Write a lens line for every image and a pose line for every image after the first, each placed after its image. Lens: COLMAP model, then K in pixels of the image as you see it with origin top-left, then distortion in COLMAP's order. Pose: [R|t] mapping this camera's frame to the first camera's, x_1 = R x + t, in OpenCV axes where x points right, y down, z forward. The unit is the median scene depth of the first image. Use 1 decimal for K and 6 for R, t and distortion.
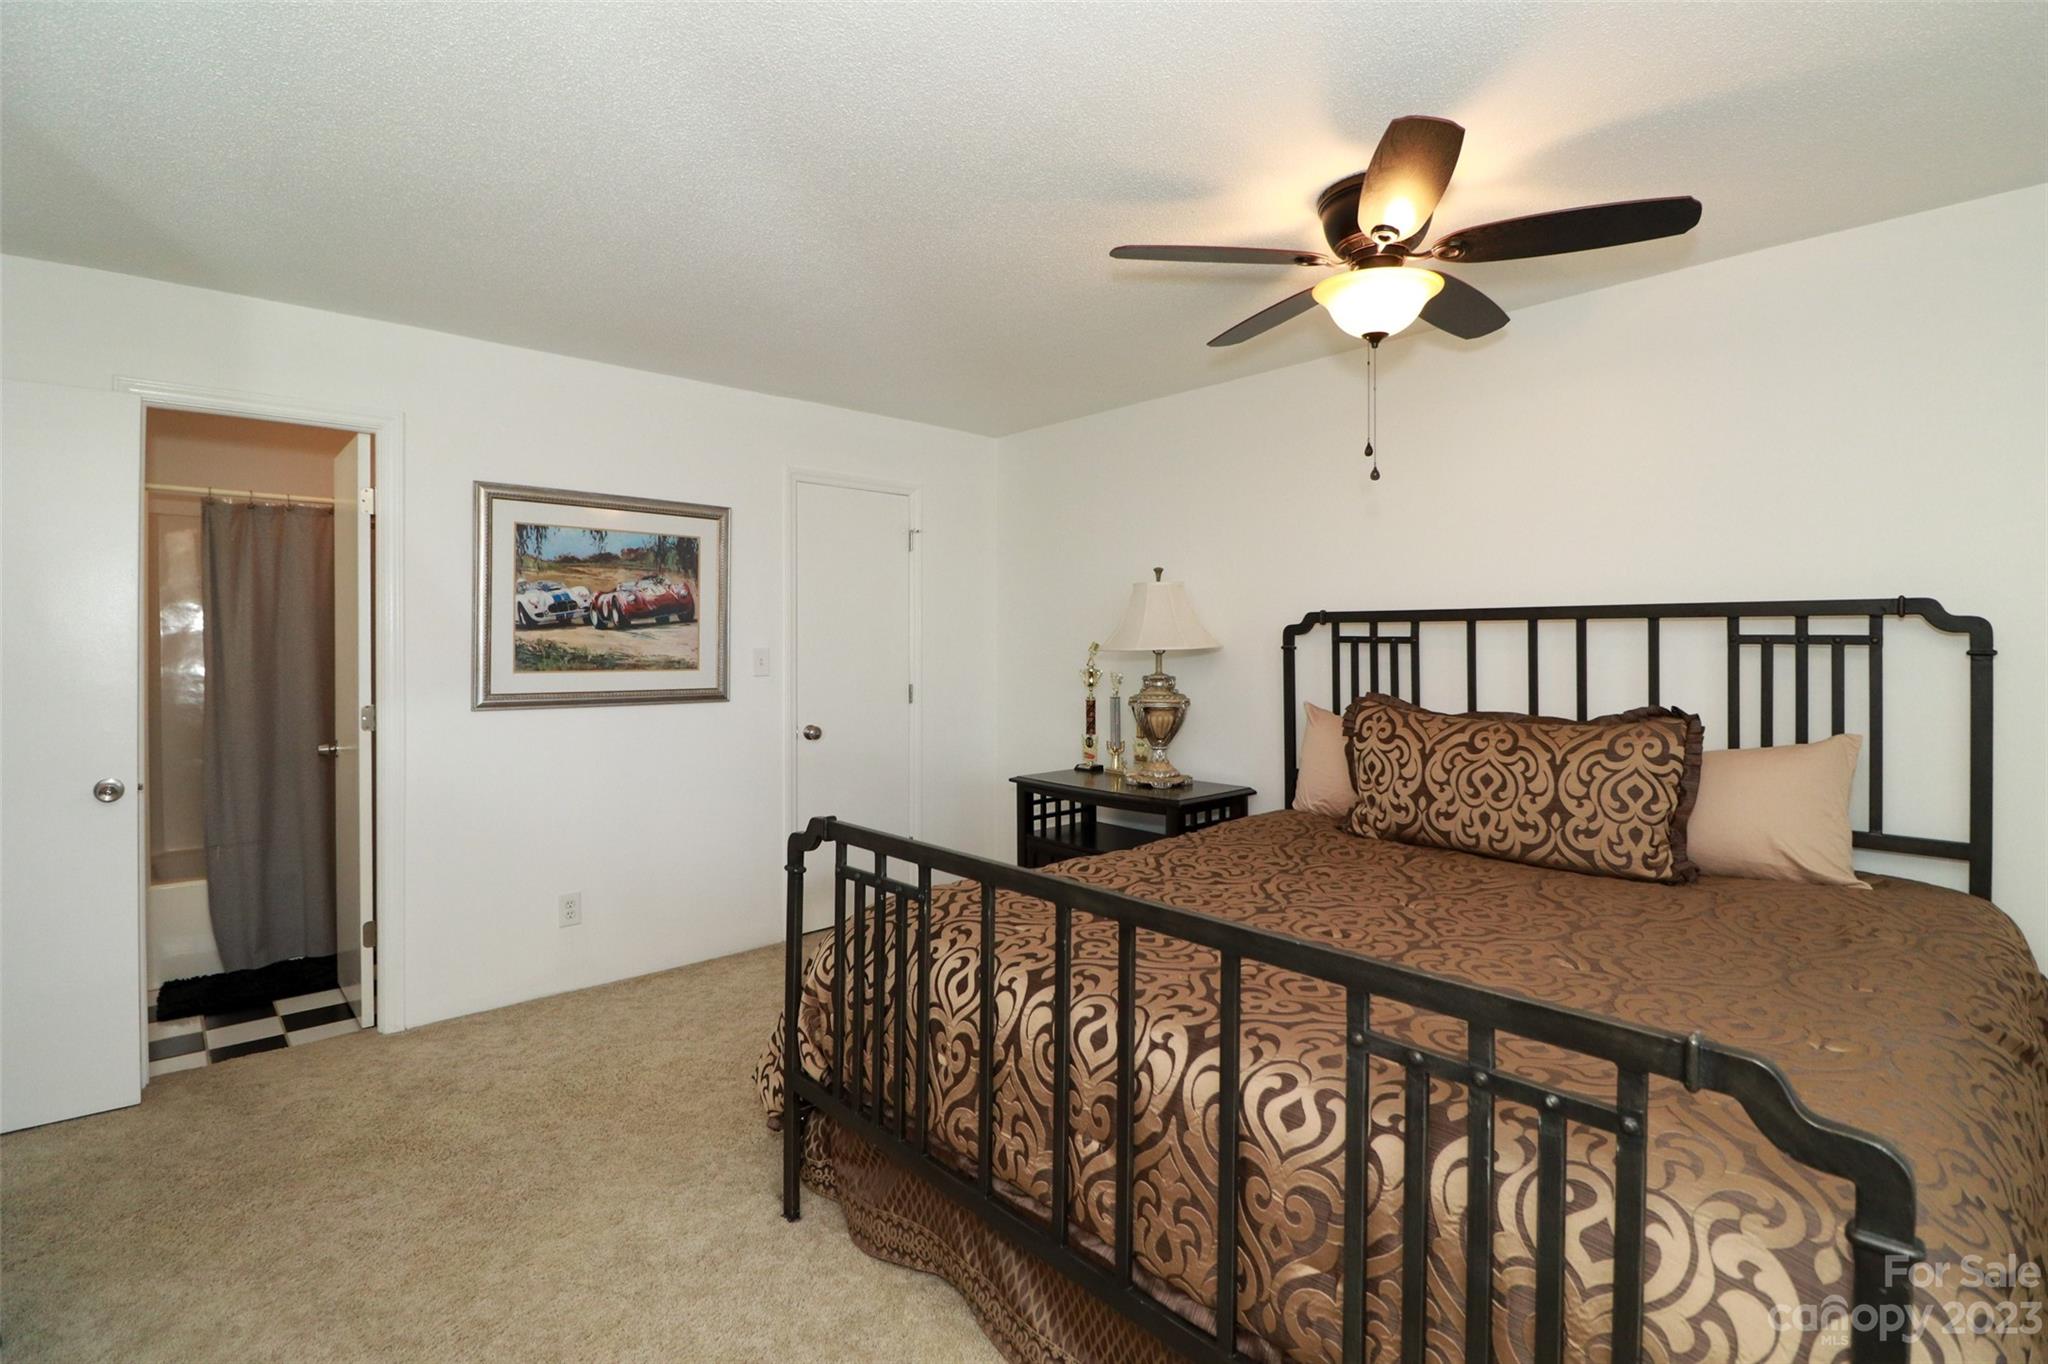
lens RADIAL K [[987.0, 0, 1021.6], [0, 987.0, 654.4], [0, 0, 1]] dist [-0.000769, -0.000585]
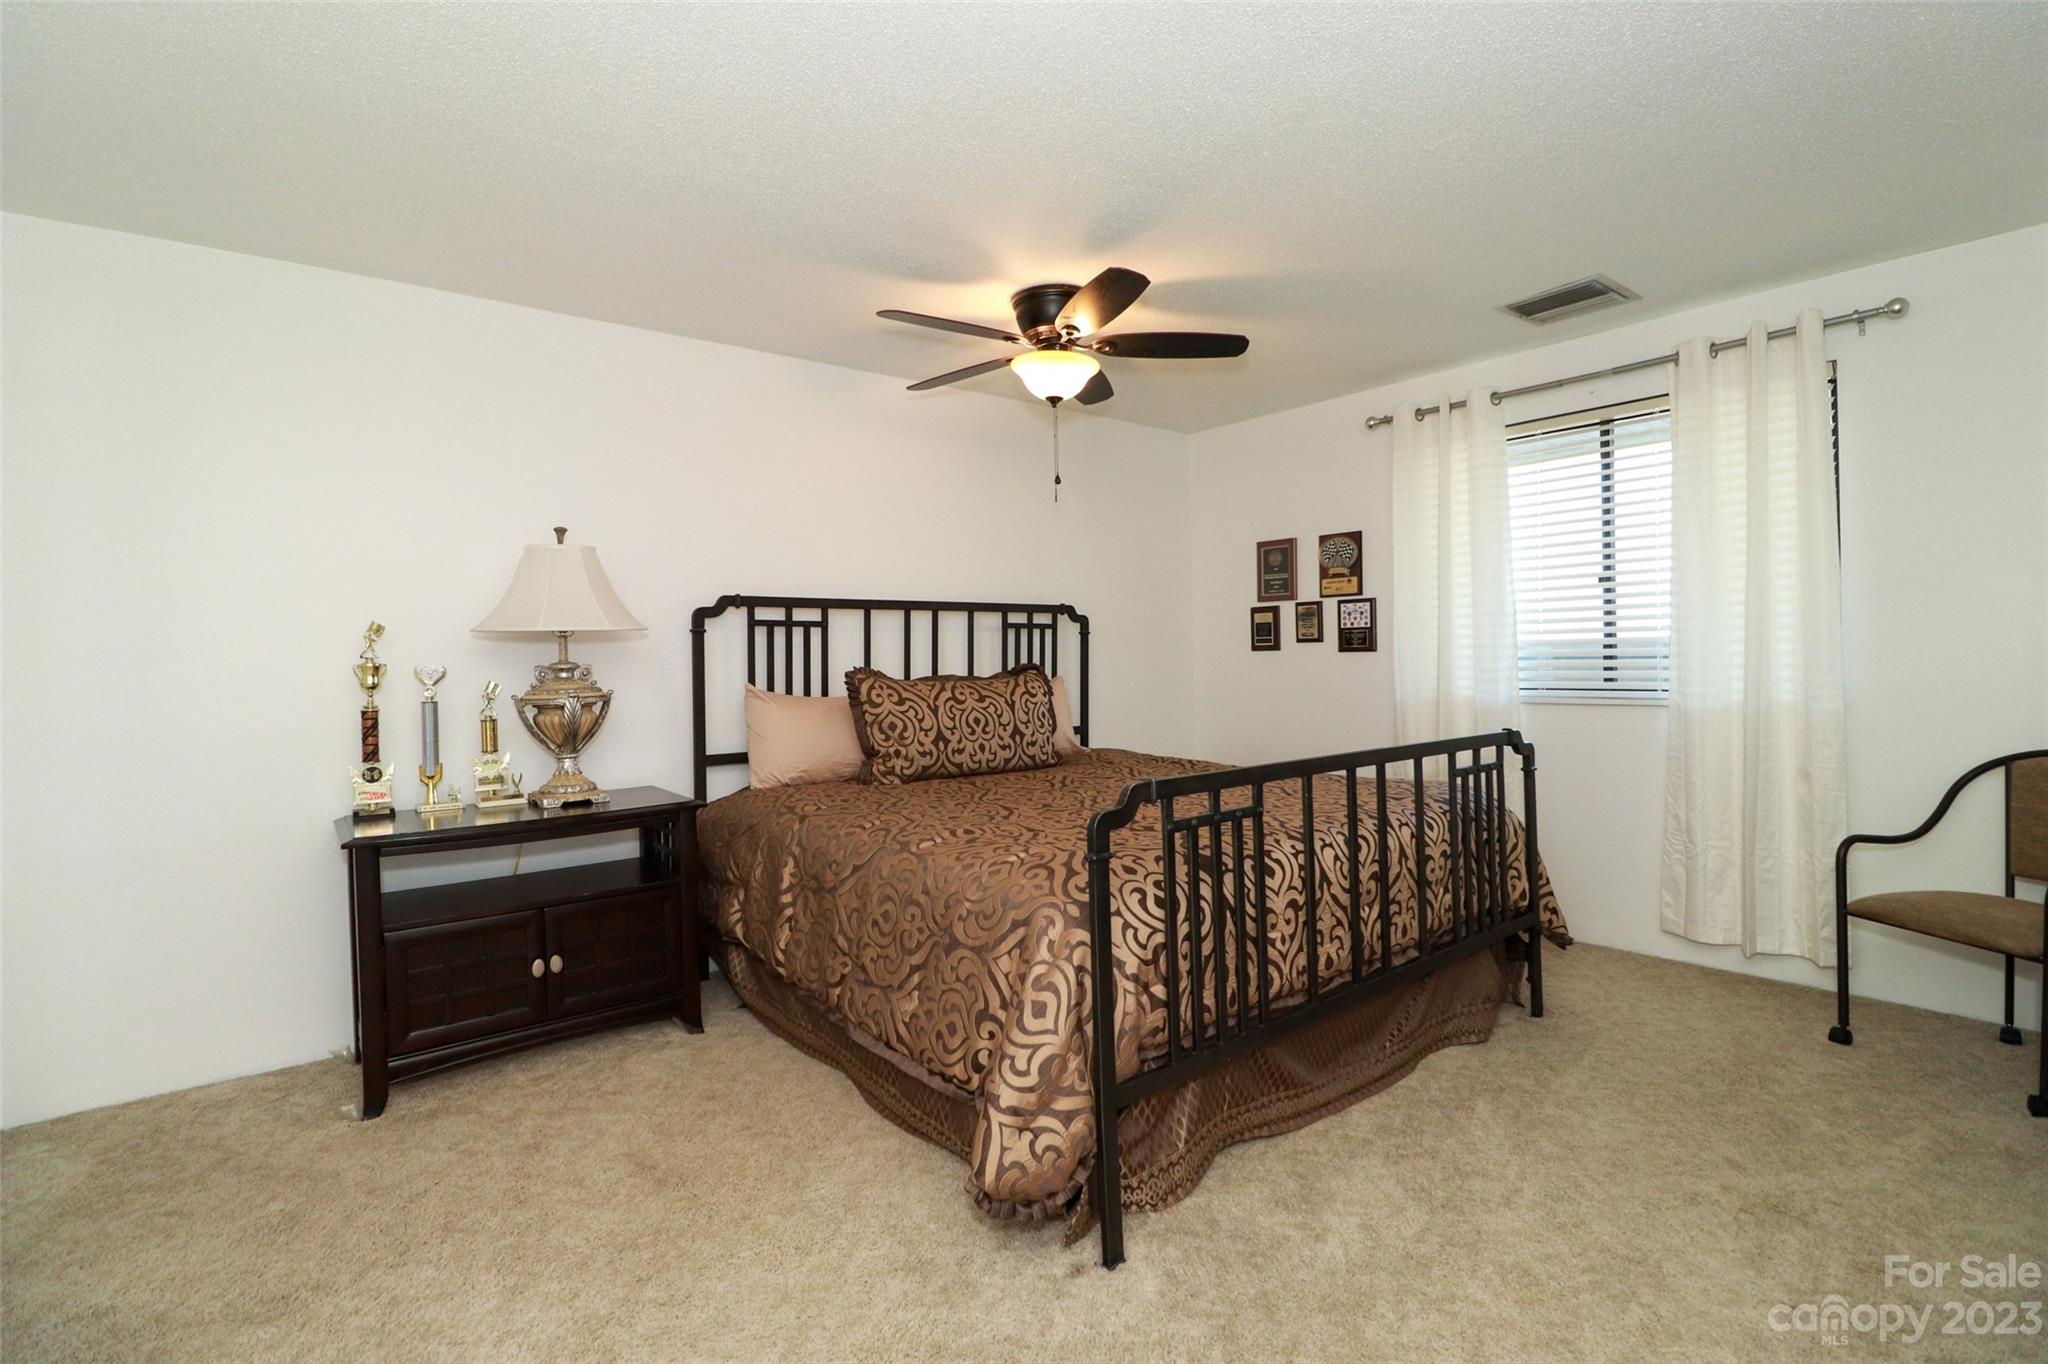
lens RADIAL K [[987.0, 0, 1021.6], [0, 987.0, 654.4], [0, 0, 1]] dist [-0.000769, -0.000585]
pose [[0.028610, -0.001532, 0.999589, -0.894180], [0.026703, 0.999643, 0.000768, 0.031437], [-0.999234, 0.026670, 0.028640, 0.853390]]
